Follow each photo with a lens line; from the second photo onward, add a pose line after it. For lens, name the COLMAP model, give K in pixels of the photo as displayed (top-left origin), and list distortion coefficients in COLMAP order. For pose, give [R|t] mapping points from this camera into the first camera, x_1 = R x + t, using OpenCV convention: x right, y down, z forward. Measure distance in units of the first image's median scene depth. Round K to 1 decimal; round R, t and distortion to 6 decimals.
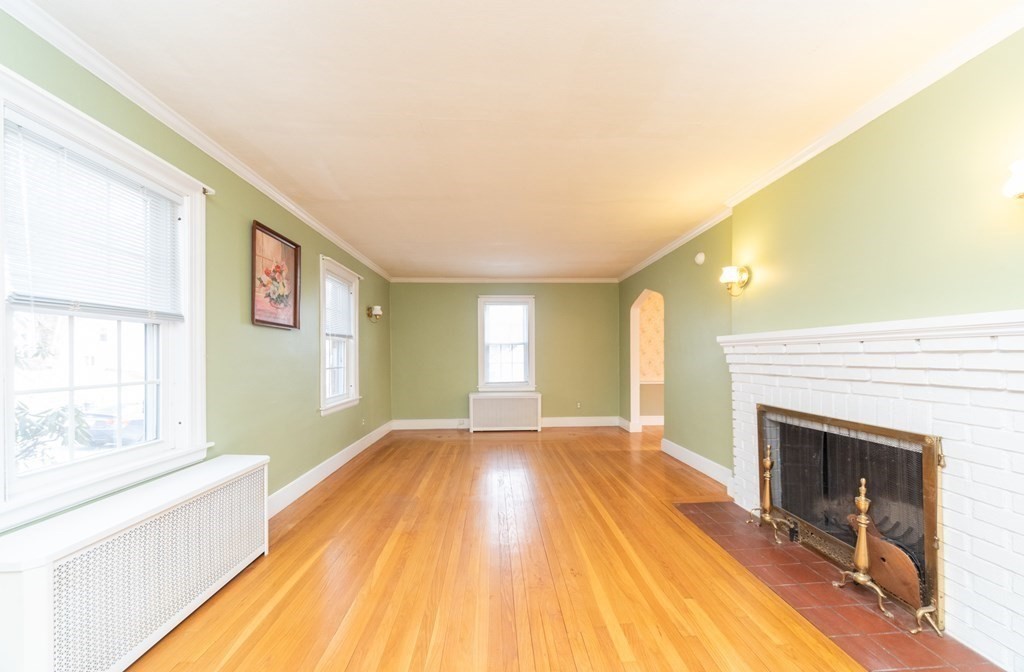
lens RADIAL K [[352.7, 0, 512.1], [0, 352.7, 359.5], [0, 0, 1]] dist [-0.000499, -0.000204]
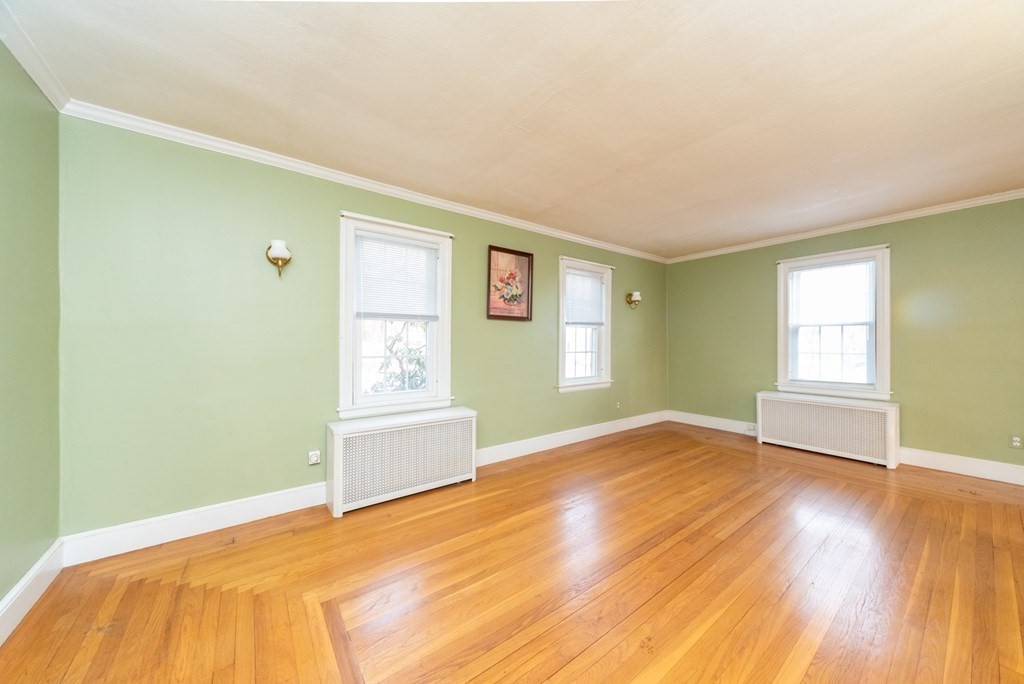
lens RADIAL K [[352.7, 0, 510.7], [0, 352.7, 341.1], [0, 0, 1]] dist [-0.000499, -0.000204]
pose [[0.554542, 0.002247, -0.832153, 0.418519], [-0.013548, 0.999888, -0.006328, -0.001408], [0.832045, 0.014783, 0.554510, 0.246698]]
